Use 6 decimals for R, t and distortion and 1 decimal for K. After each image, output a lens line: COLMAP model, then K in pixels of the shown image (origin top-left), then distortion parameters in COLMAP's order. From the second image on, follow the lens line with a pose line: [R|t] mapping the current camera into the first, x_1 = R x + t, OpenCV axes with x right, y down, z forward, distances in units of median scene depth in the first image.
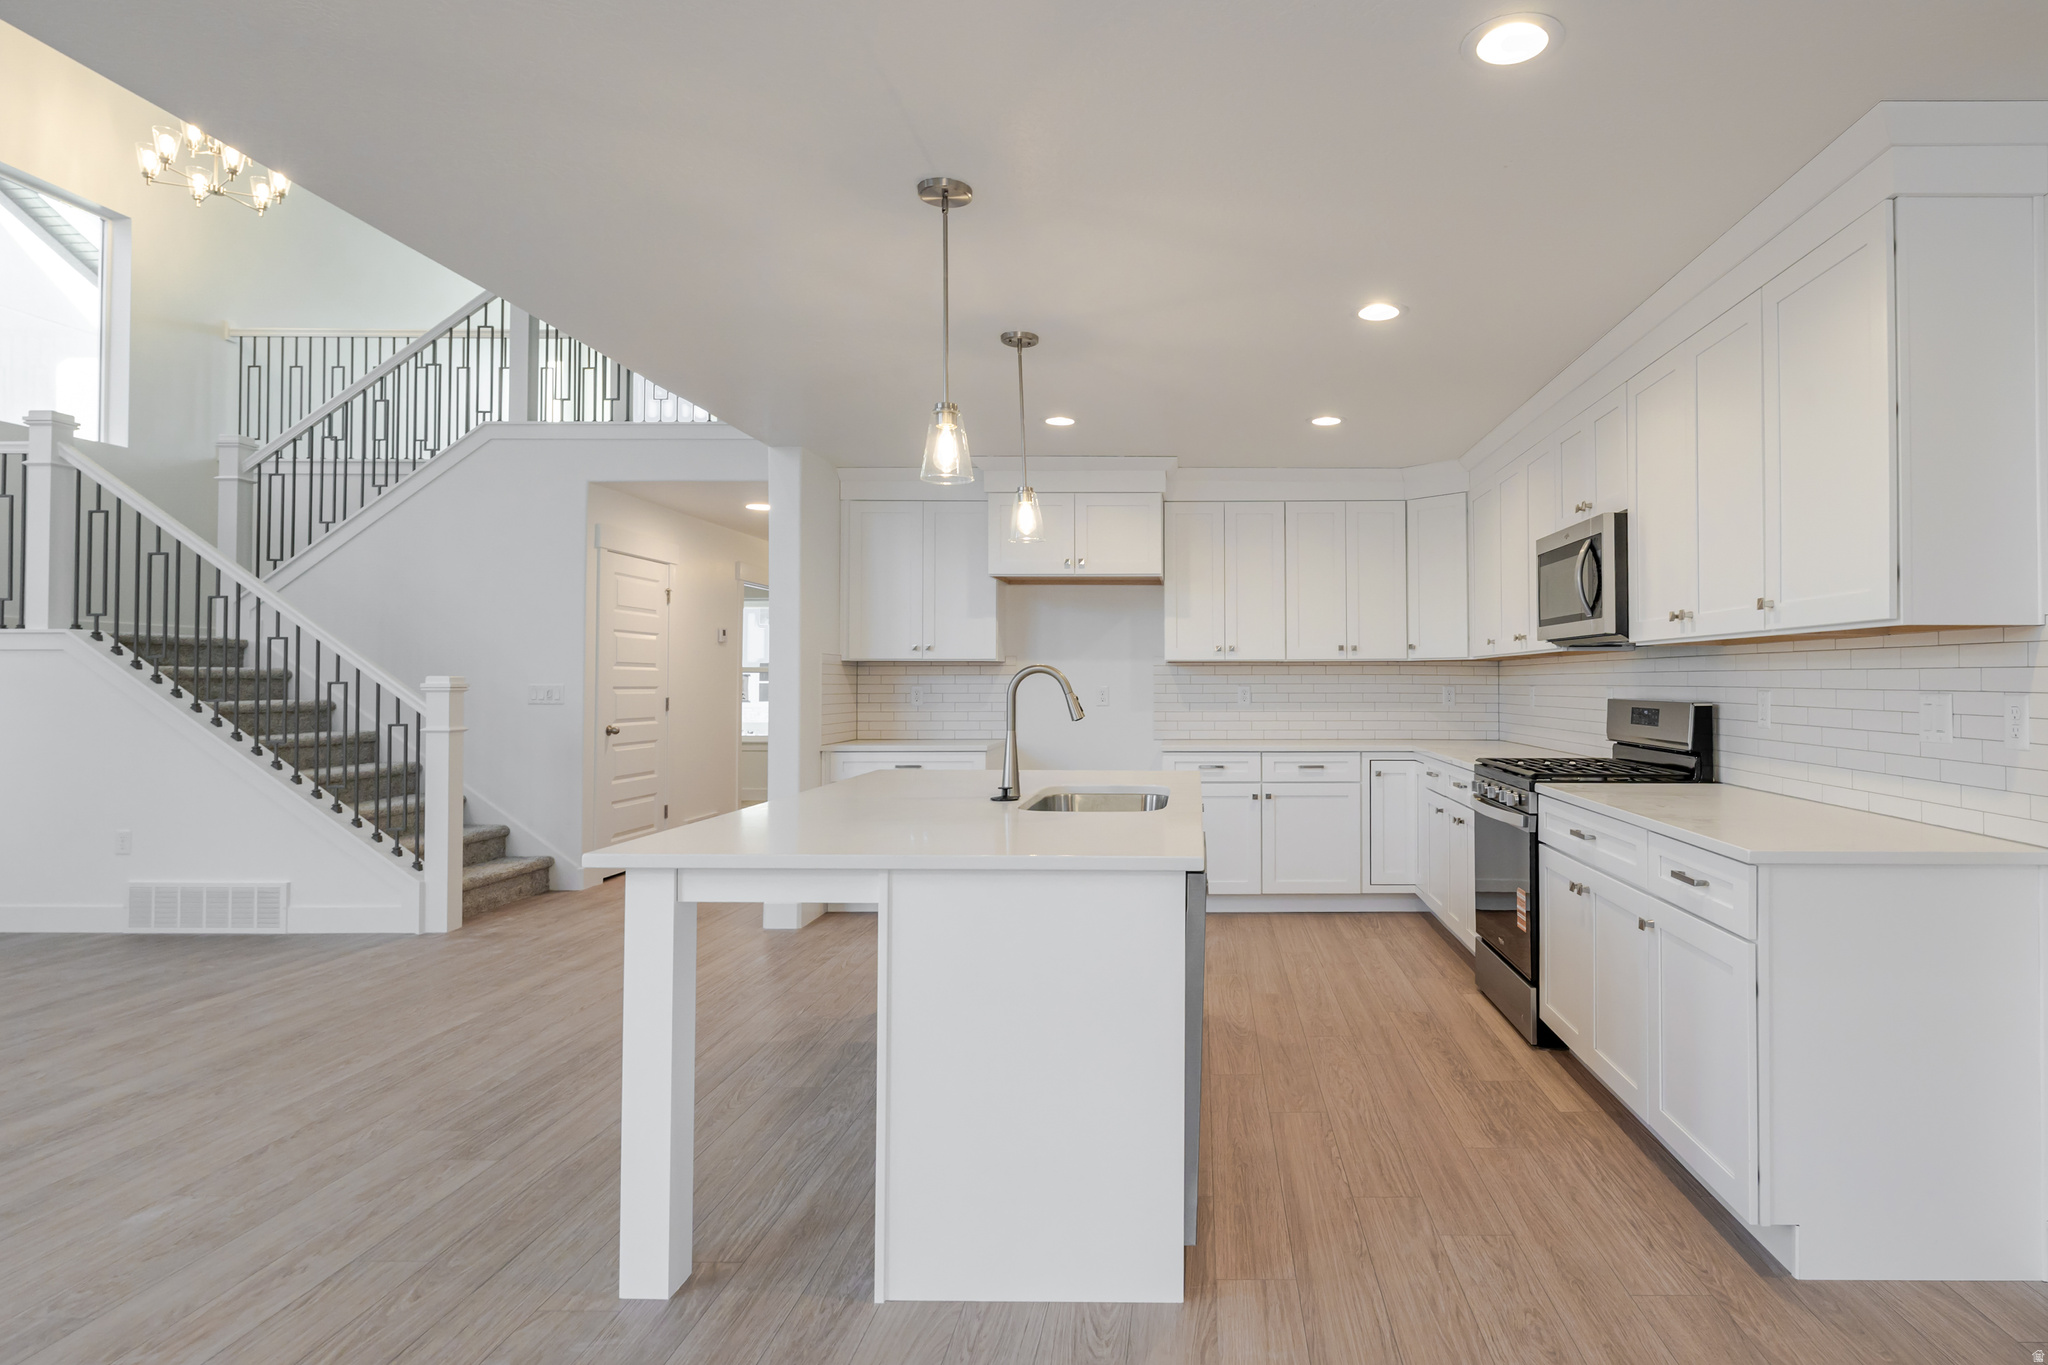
lens RADIAL K [[1131.5, 0, 1188.3], [0, 1131.5, 652.3], [0, 0, 1]] dist [-0.000299, 0.001014]
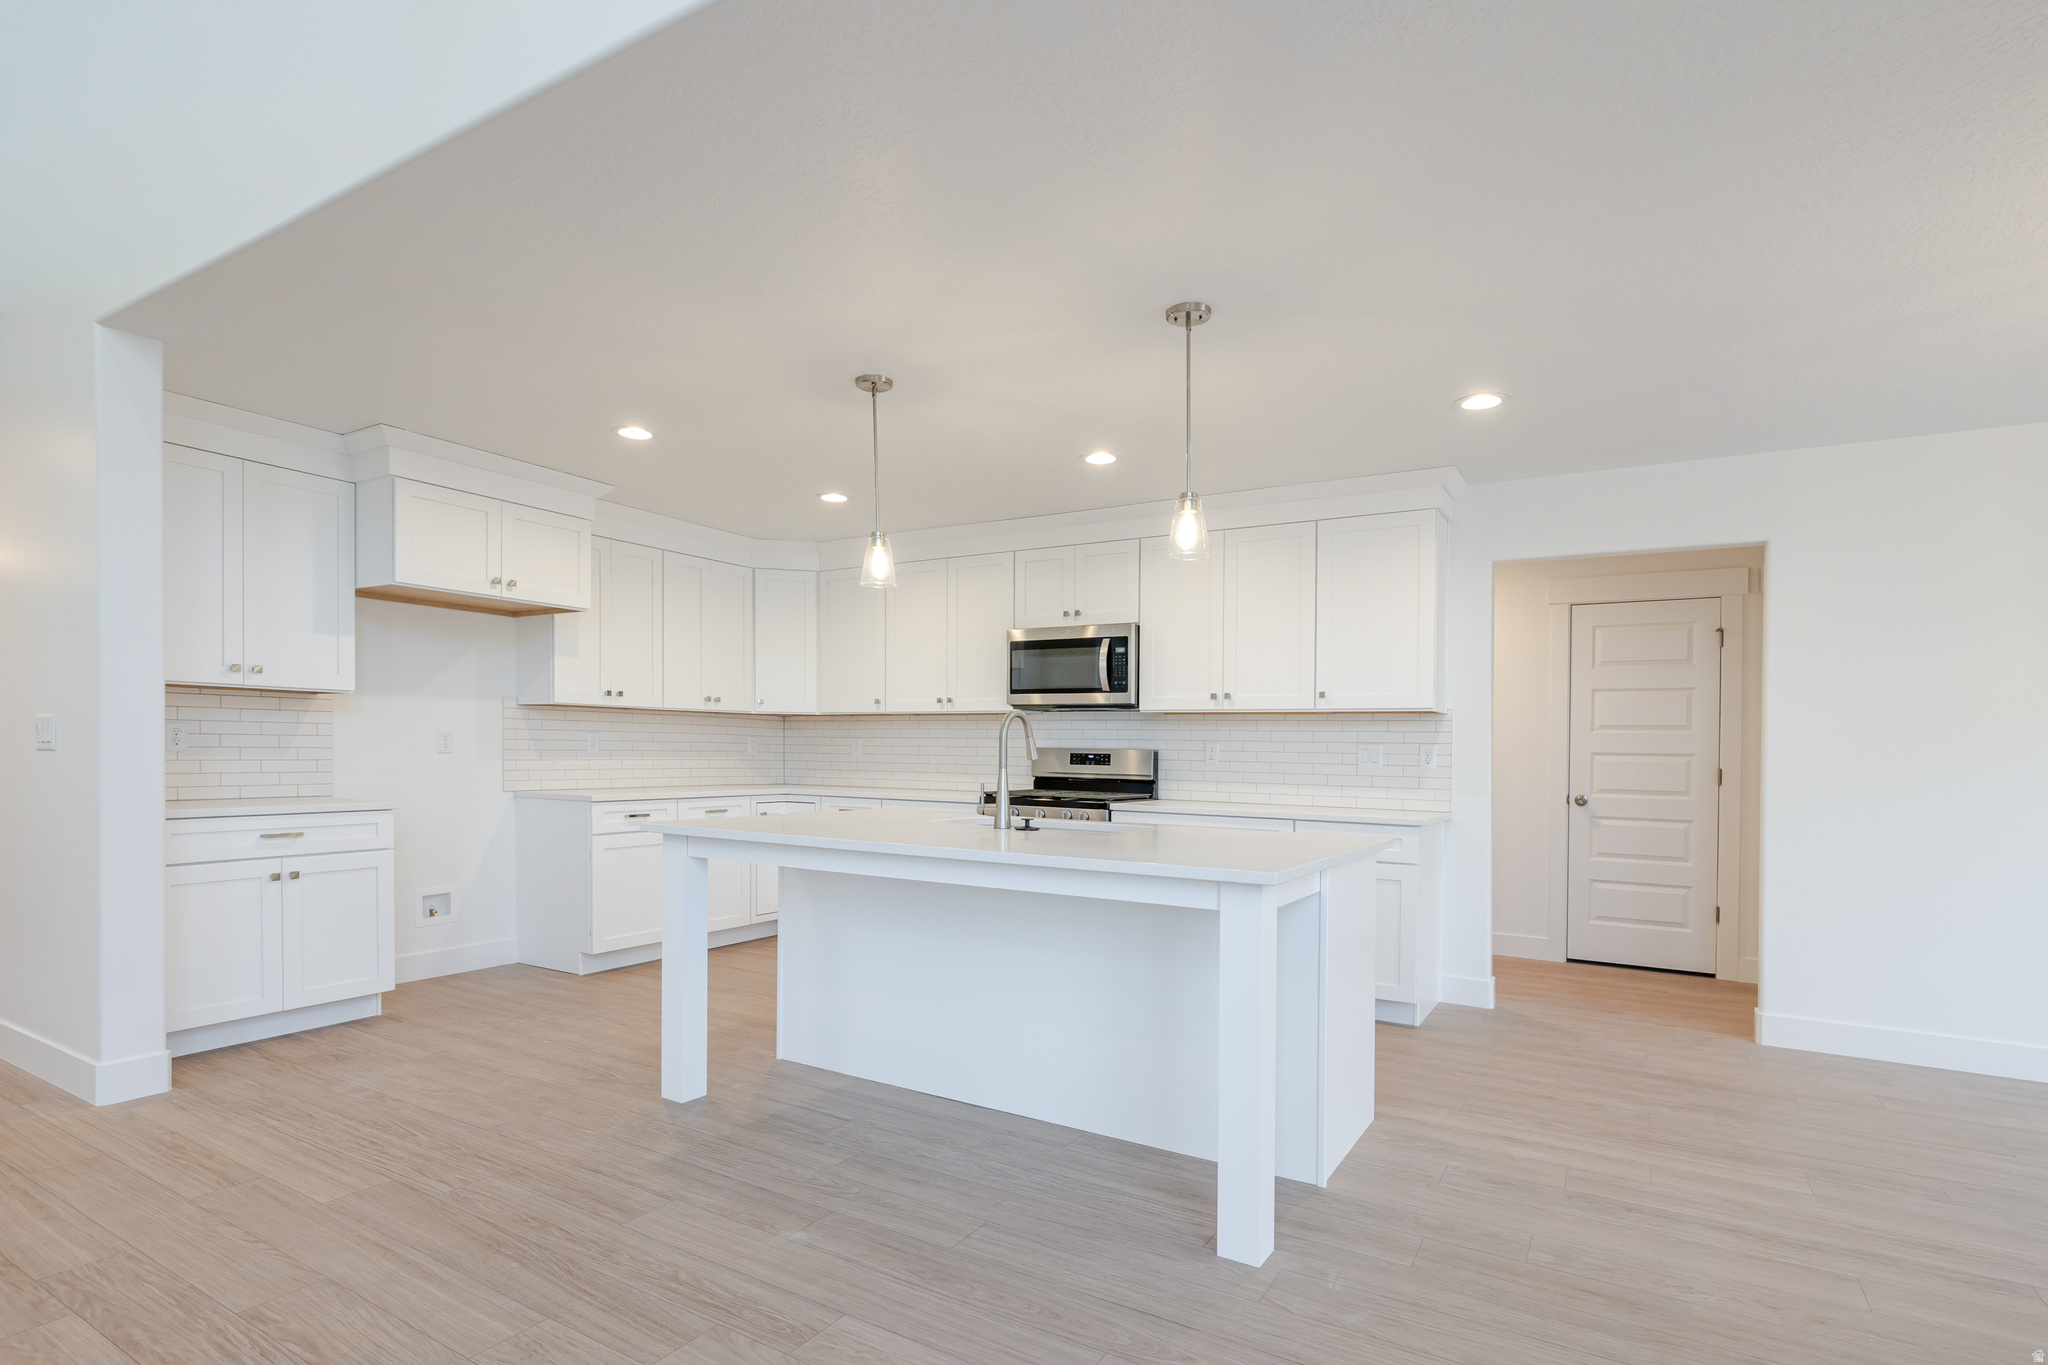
lens RADIAL K [[1032.7, 0, 1020.5], [0, 1032.7, 772.7], [0, 0, 1]] dist [-0.000306, -0.003427]
pose [[0.508088, -0.011052, 0.861234, -0.744691], [-0.037434, 0.998690, 0.034900, 0.027743], [-0.860491, -0.049971, 0.507009, 0.353448]]
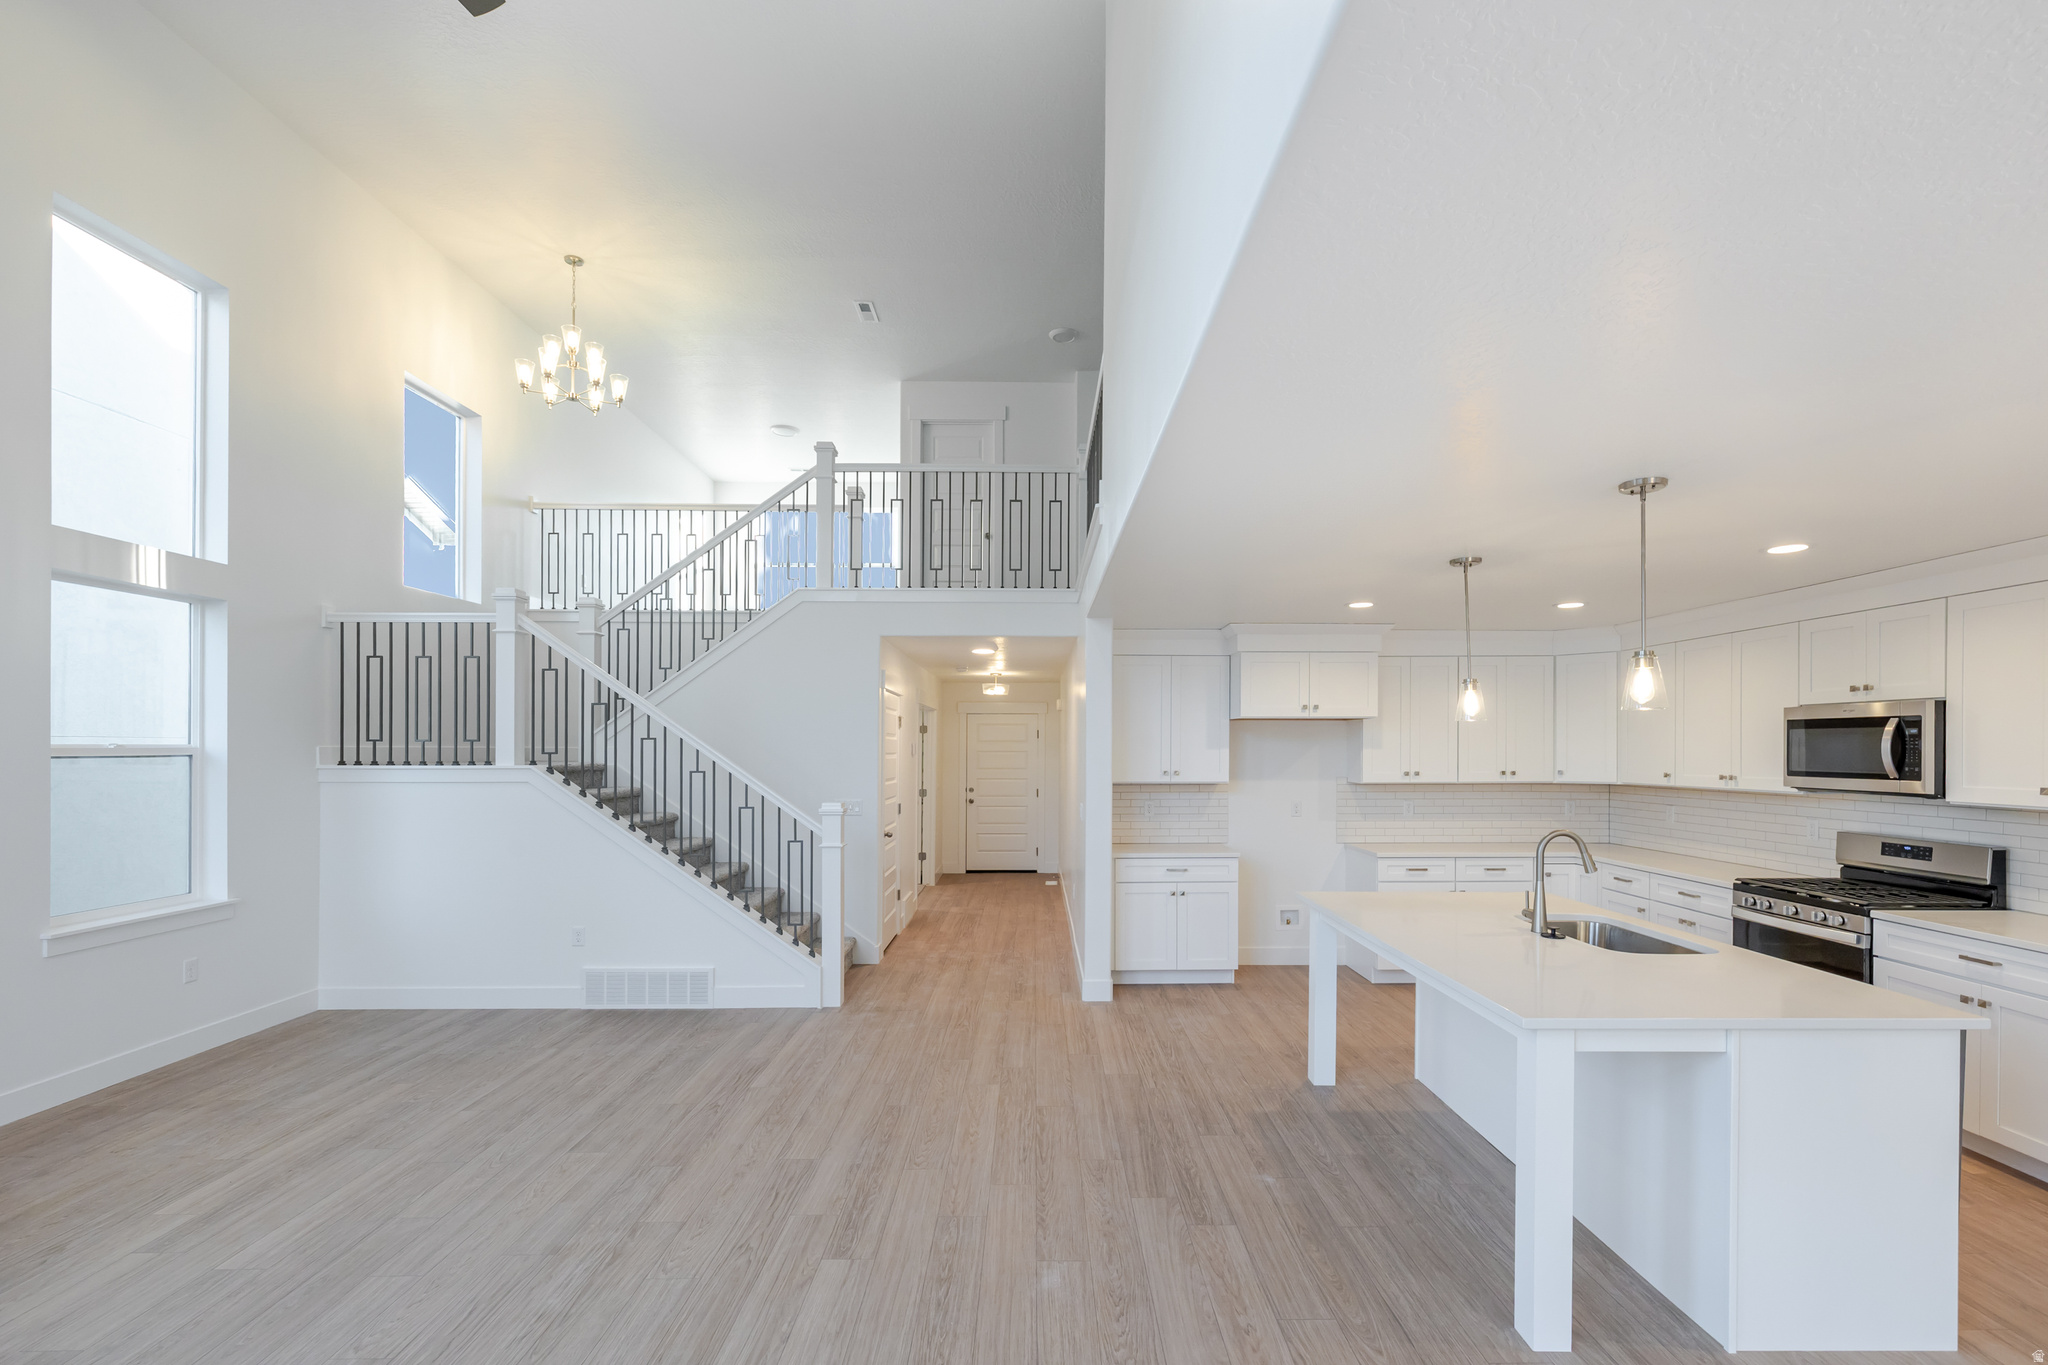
lens RADIAL K [[920.1, 0, 1041.2], [0, 920.1, 745.4], [0, 0, 1]] dist [0.003344, -0.000447]
pose [[0.999797, -0.000141, 0.020156, -0.547284], [-0.000340, 0.999715, 0.023867, -0.080644], [-0.020153, -0.023869, 0.999512, -0.023799]]
